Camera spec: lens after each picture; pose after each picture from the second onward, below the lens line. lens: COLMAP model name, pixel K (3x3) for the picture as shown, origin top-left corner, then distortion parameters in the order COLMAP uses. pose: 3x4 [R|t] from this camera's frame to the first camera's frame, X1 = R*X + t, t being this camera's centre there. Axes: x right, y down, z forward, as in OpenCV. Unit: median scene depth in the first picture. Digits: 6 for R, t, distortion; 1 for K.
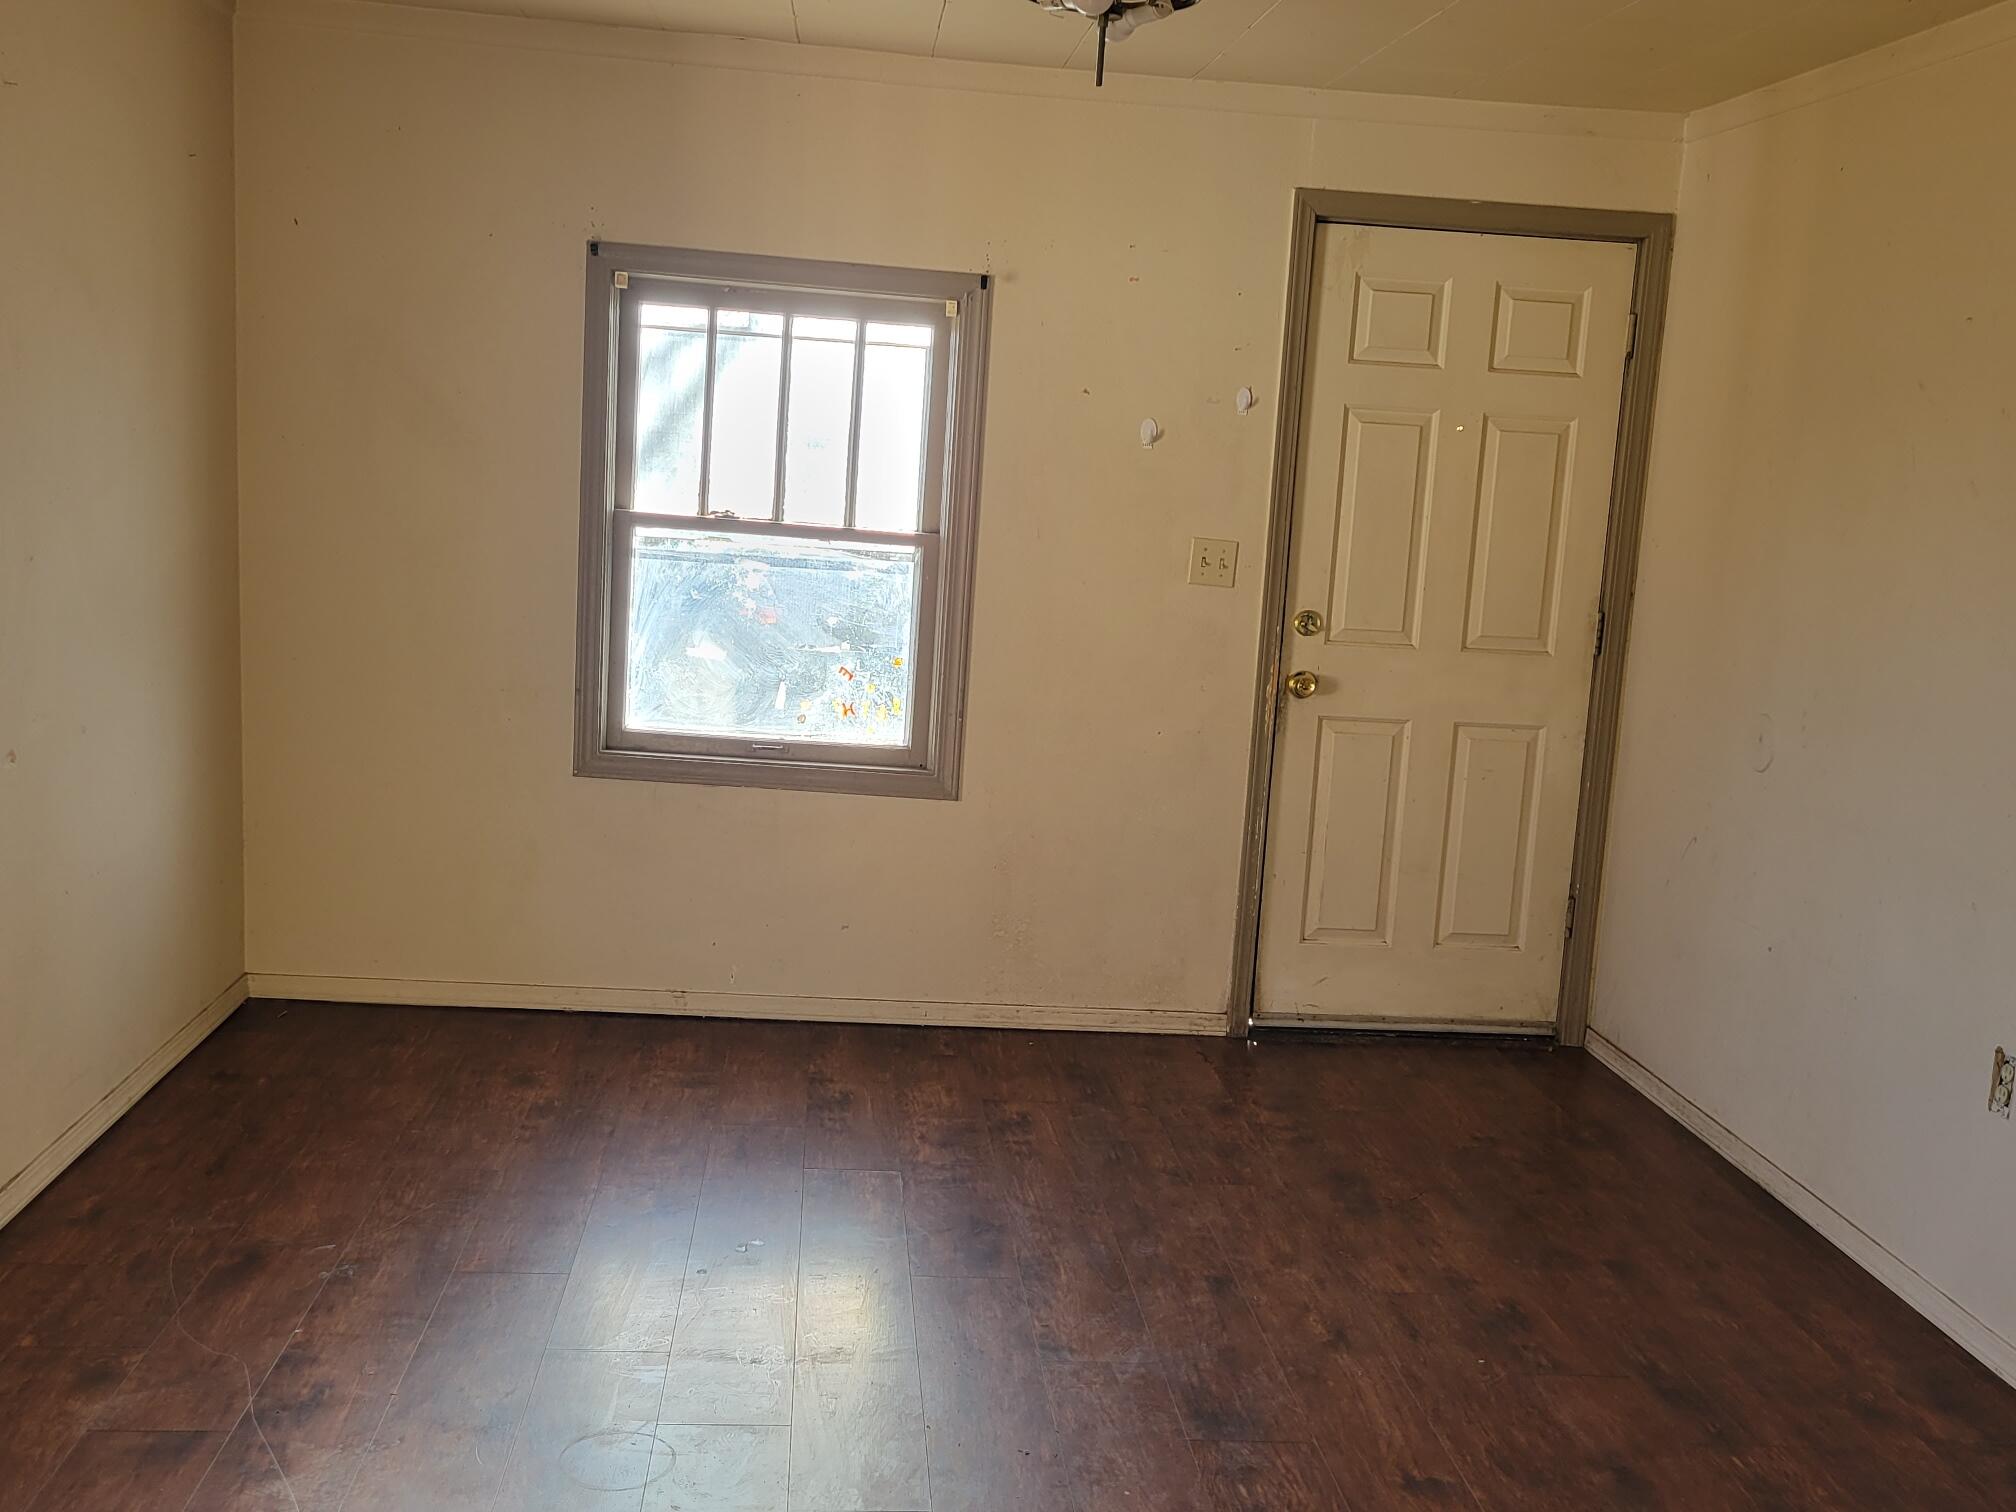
lens RADIAL K [[1983.8, 0, 1008.0], [0, 1983.8, 756.0], [0, 0, 1]] dist [0.038516, 0.007723]
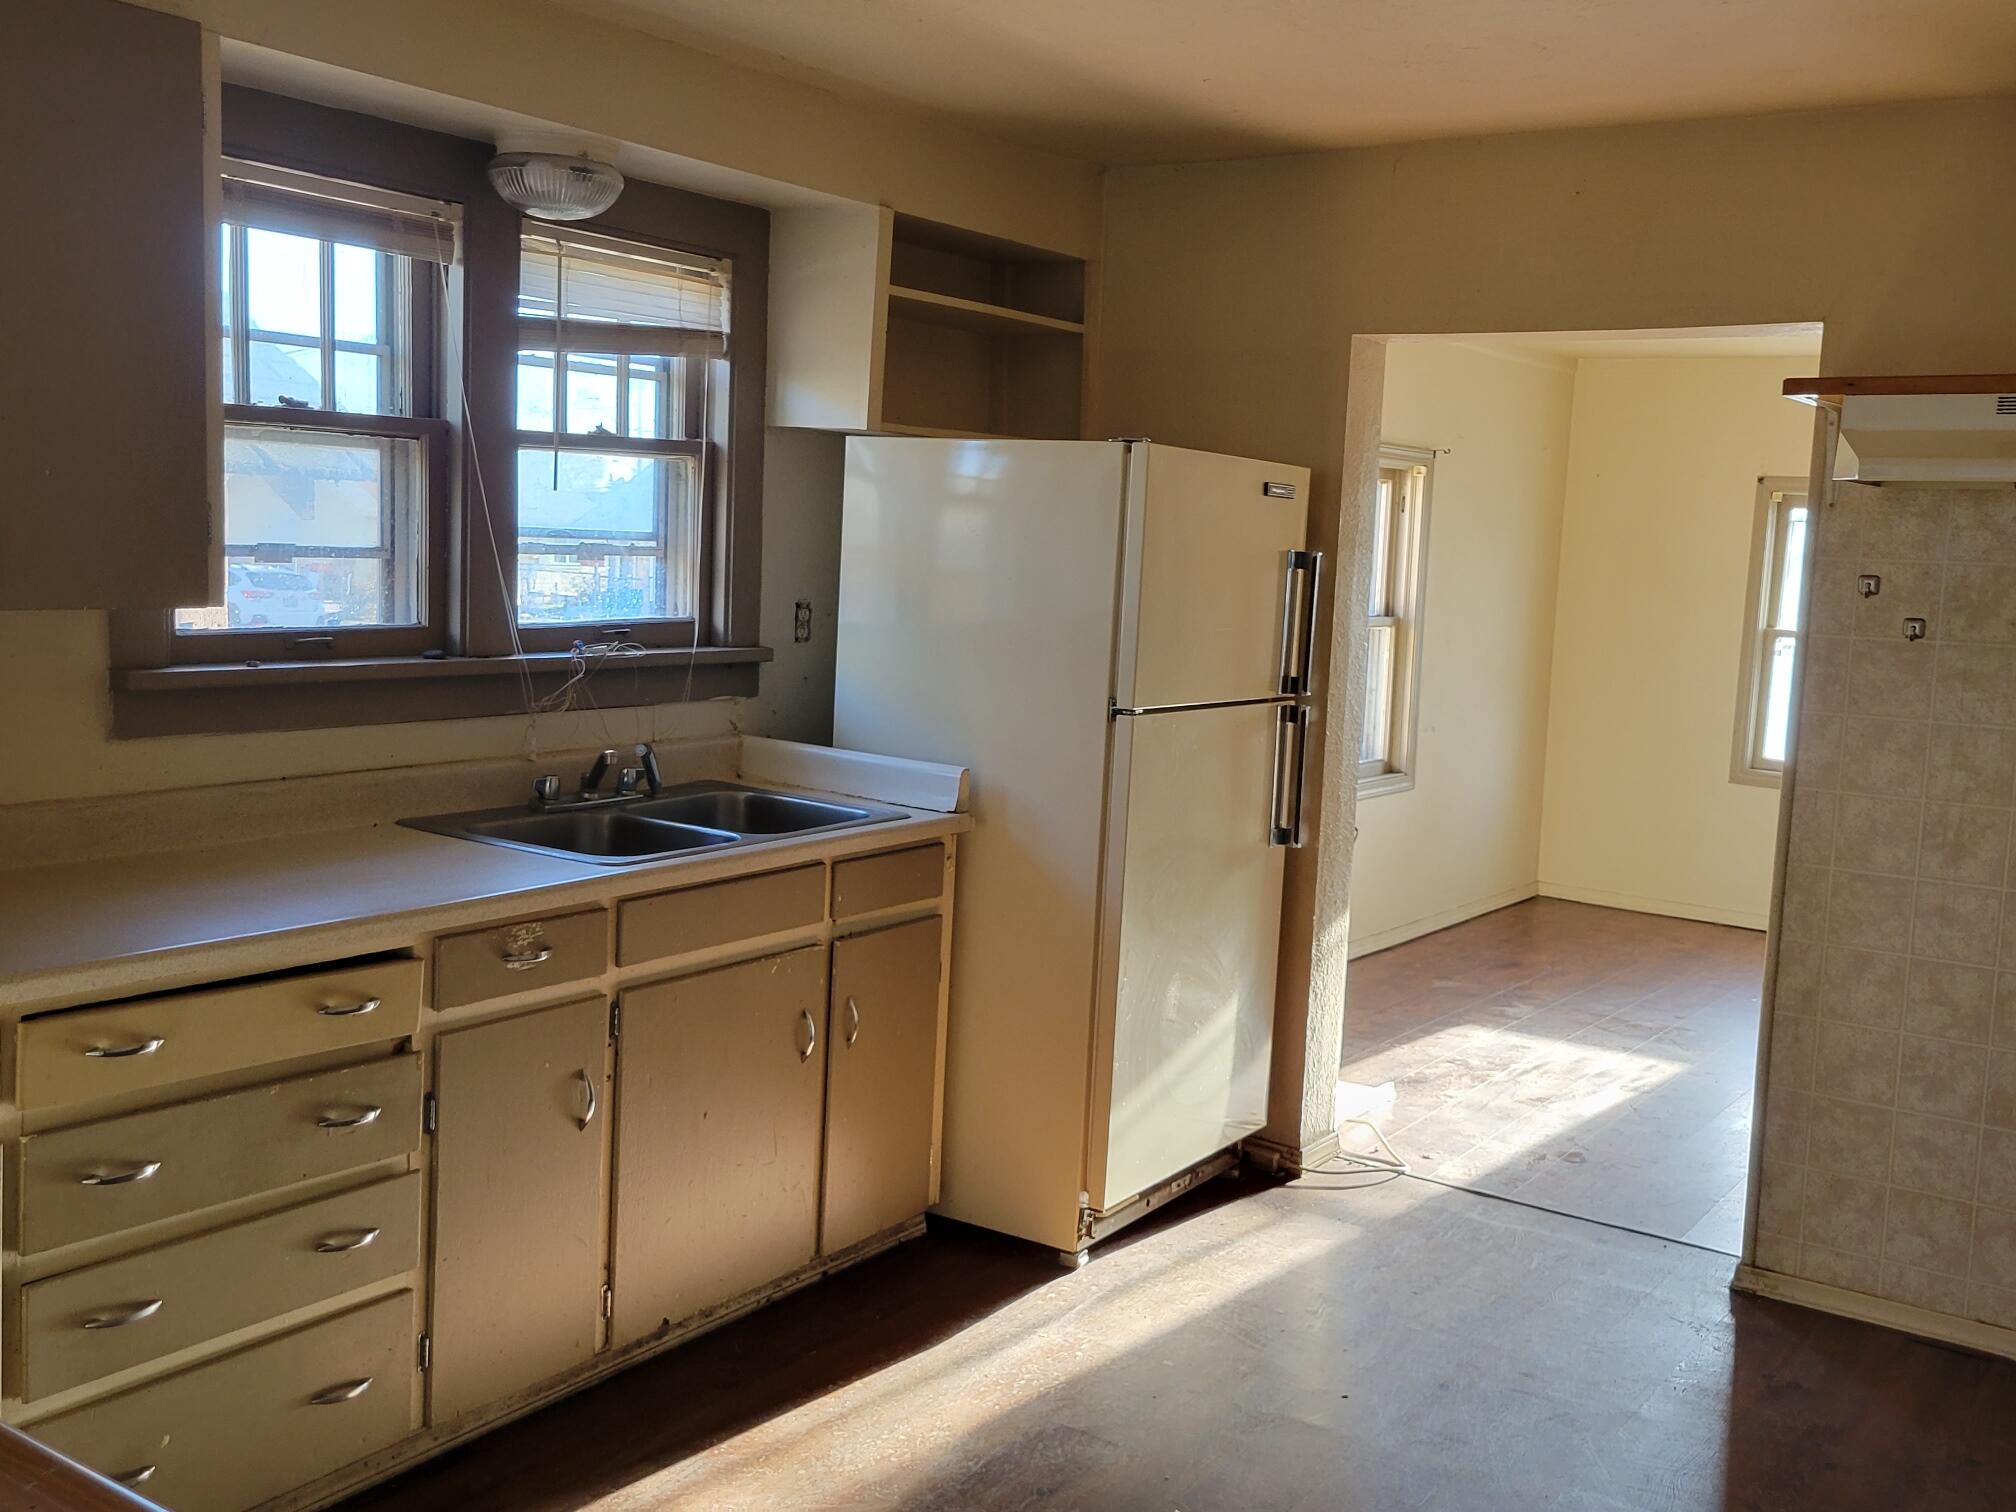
lens RADIAL K [[1983.8, 0, 1008.0], [0, 1983.8, 756.0], [0, 0, 1]] dist [0.038516, 0.007723]
pose [[0.773842, 0.039500, -0.632146, 0.381692], [-0.108605, 0.991547, -0.070992, 0.175202], [0.623998, 0.123591, 0.771590, -0.706983]]
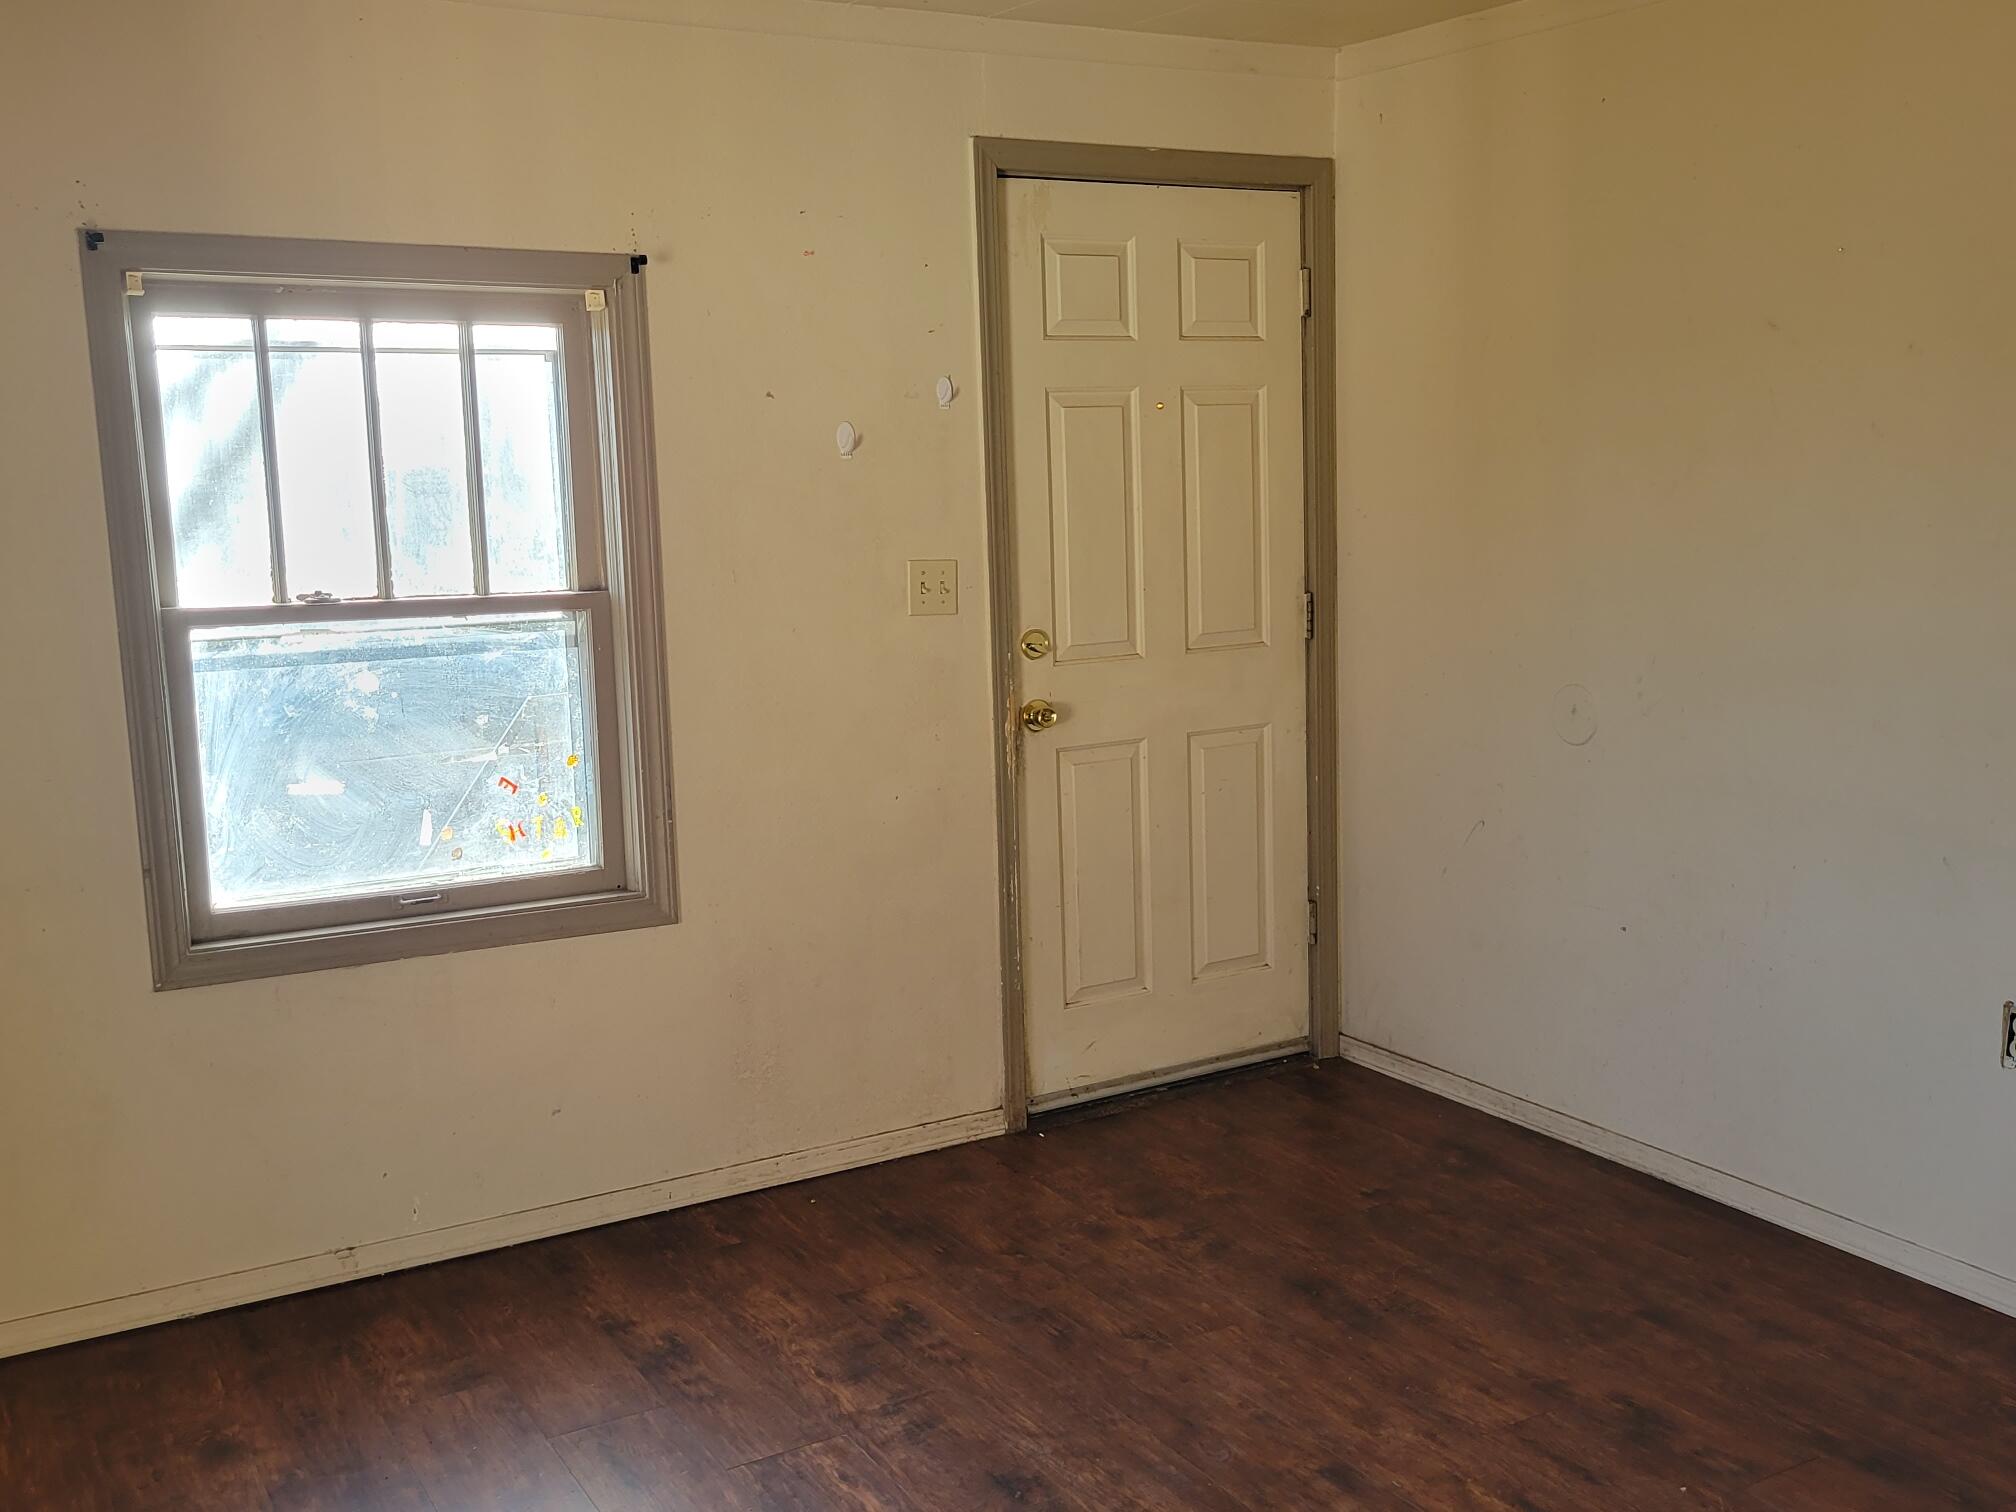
lens RADIAL K [[1983.8, 0, 1008.0], [0, 1983.8, 756.0], [0, 0, 1]] dist [0.038516, 0.007723]
pose [[0.896413, -0.149719, 0.417168, -0.228825], [0.143470, 0.988562, 0.046499, -0.061388], [-0.419358, 0.018169, 0.907639, 0.227219]]
